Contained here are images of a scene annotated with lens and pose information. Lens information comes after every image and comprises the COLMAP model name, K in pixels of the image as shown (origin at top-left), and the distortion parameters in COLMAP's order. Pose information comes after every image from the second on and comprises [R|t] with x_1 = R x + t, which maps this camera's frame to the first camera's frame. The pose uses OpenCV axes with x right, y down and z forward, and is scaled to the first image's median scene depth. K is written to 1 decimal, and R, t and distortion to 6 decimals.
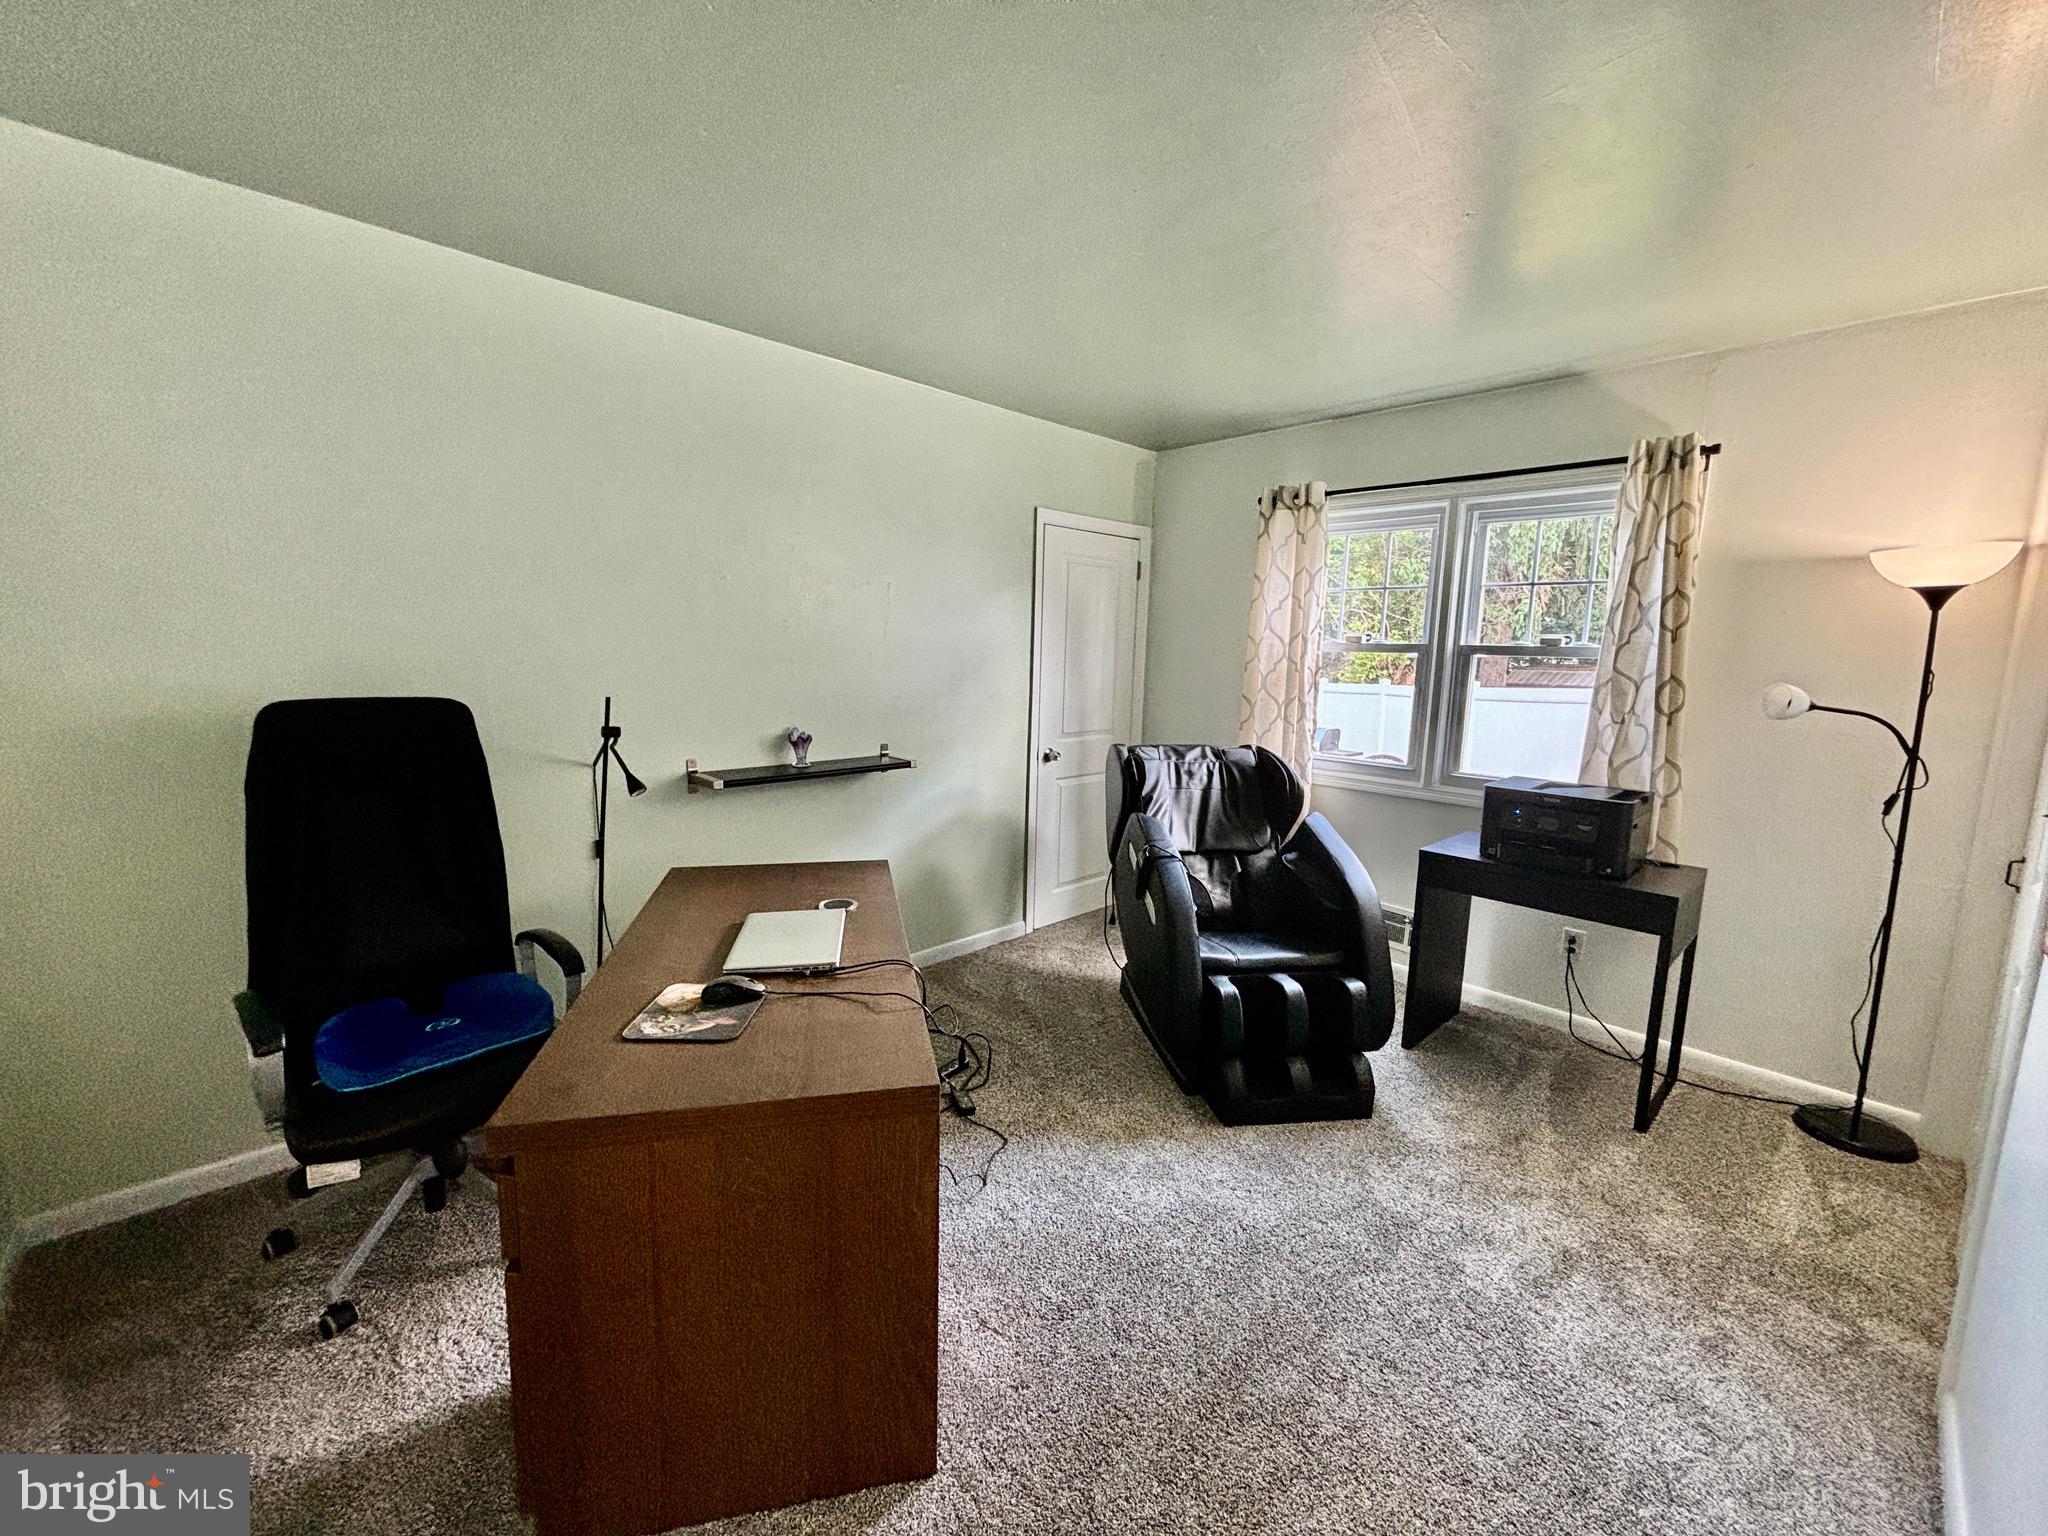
lens RADIAL K [[826.6, 0, 1023.9], [0, 826.6, 763.6], [0, 0, 1]] dist [0.003885, 0.000095]
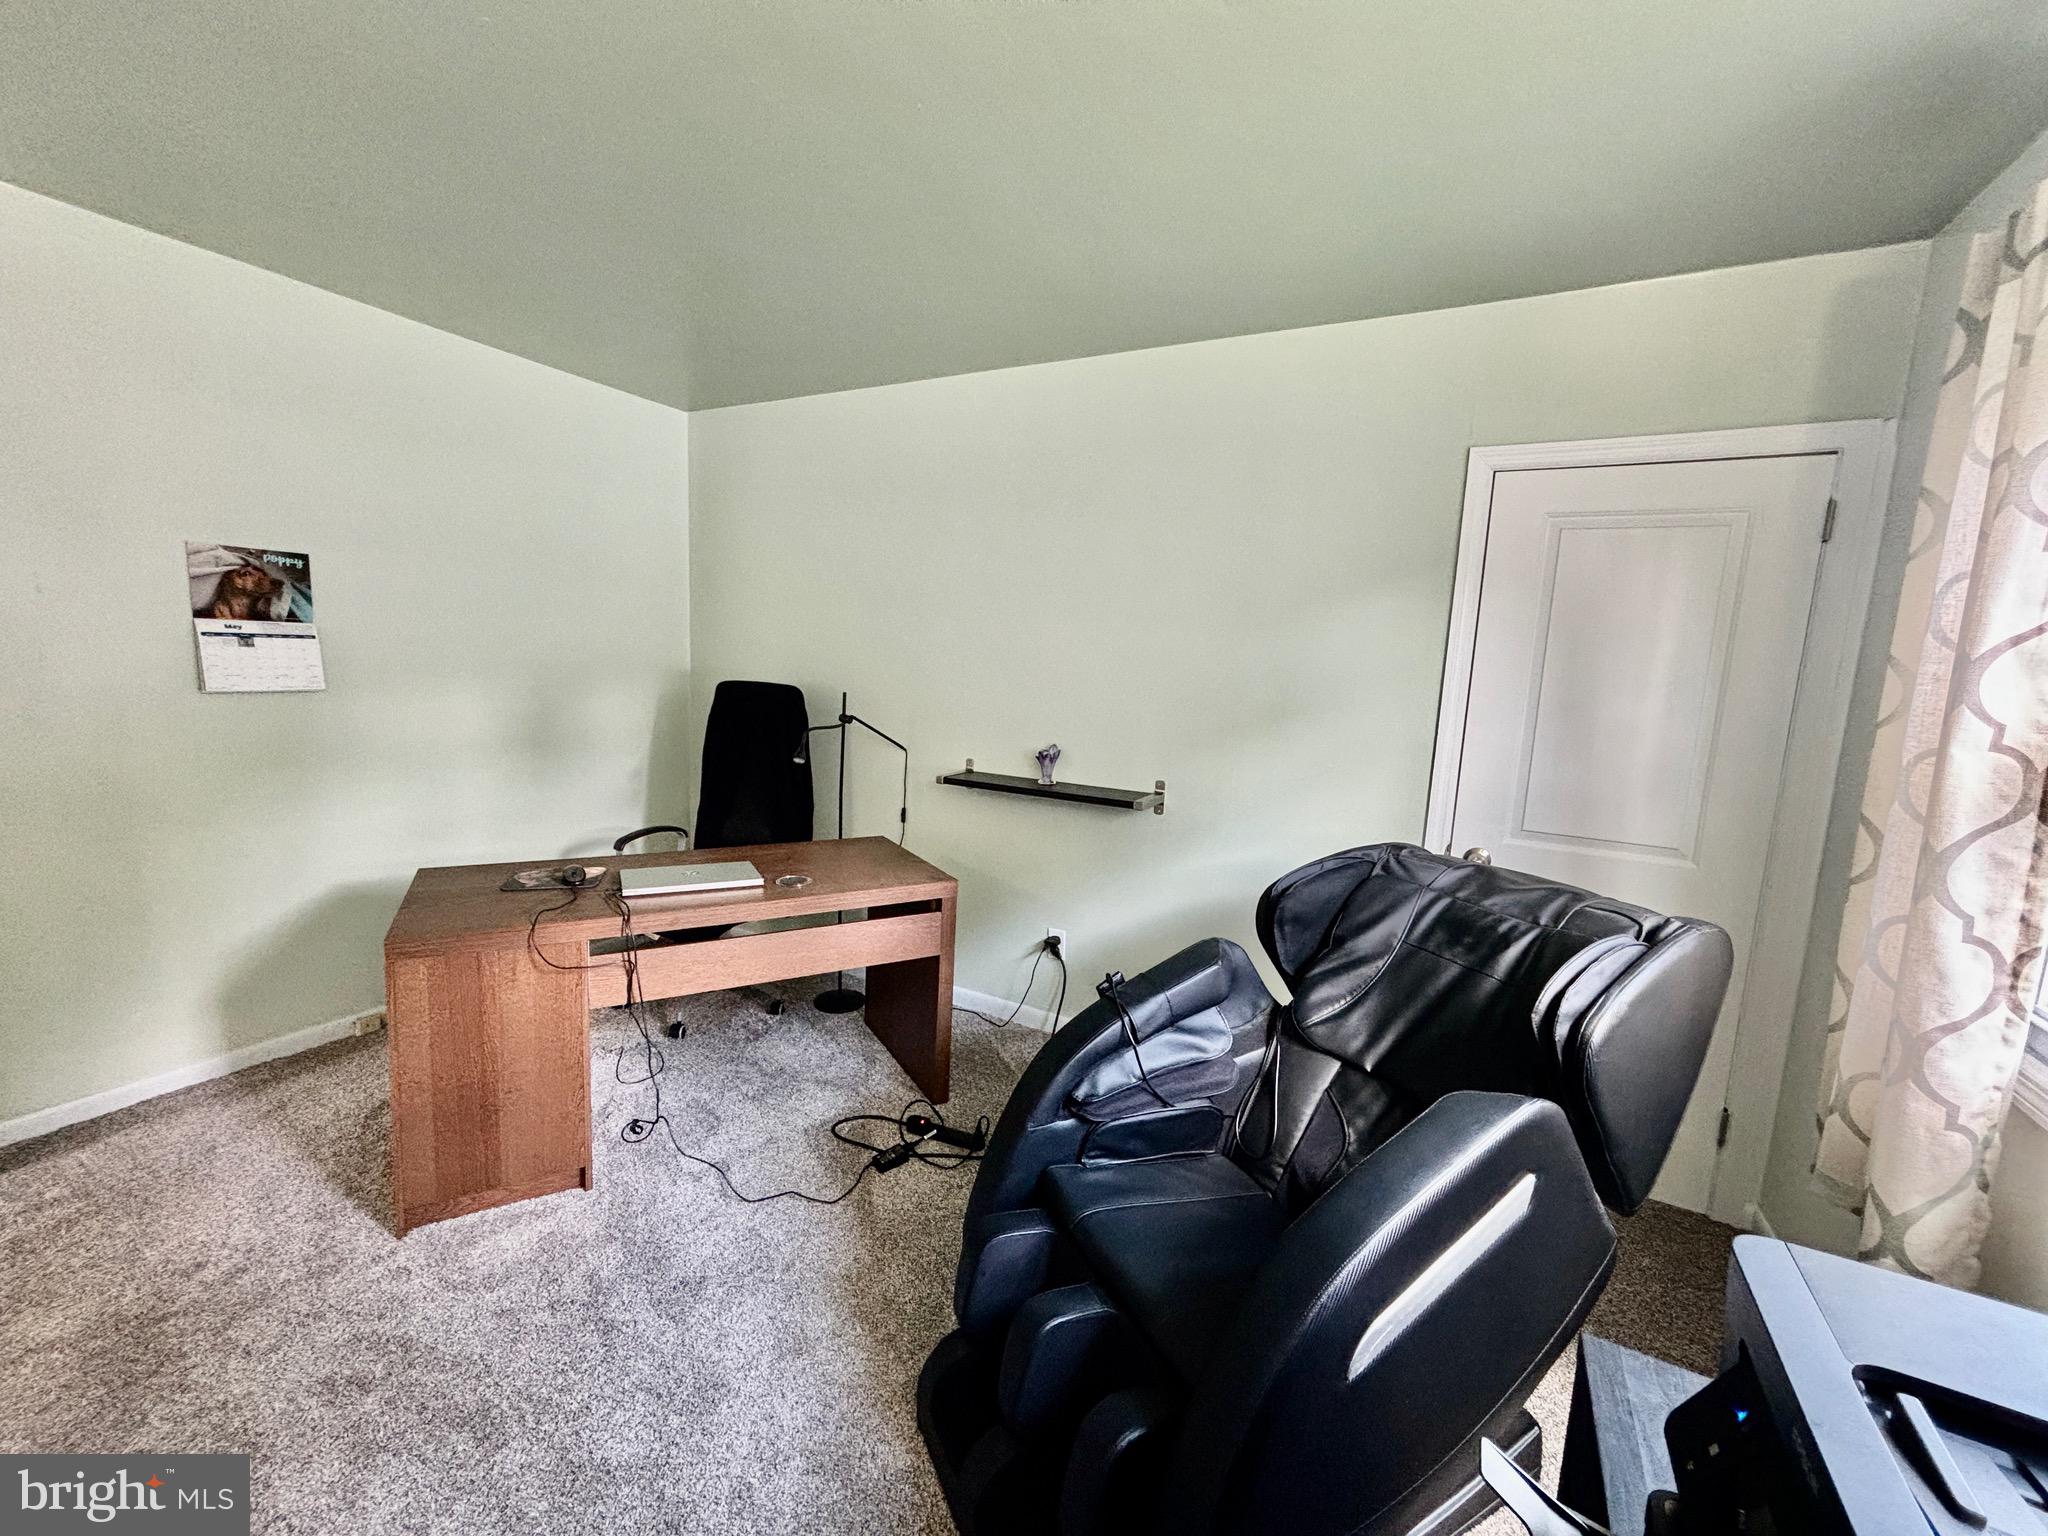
lens RADIAL K [[826.6, 0, 1023.9], [0, 826.6, 763.6], [0, 0, 1]] dist [0.003885, 0.000095]
pose [[0.300757, 0.115649, -0.946663, 0.658464], [-0.175101, 0.982443, 0.064390, -0.079732], [0.937489, 0.146395, 0.315727, 0.669805]]
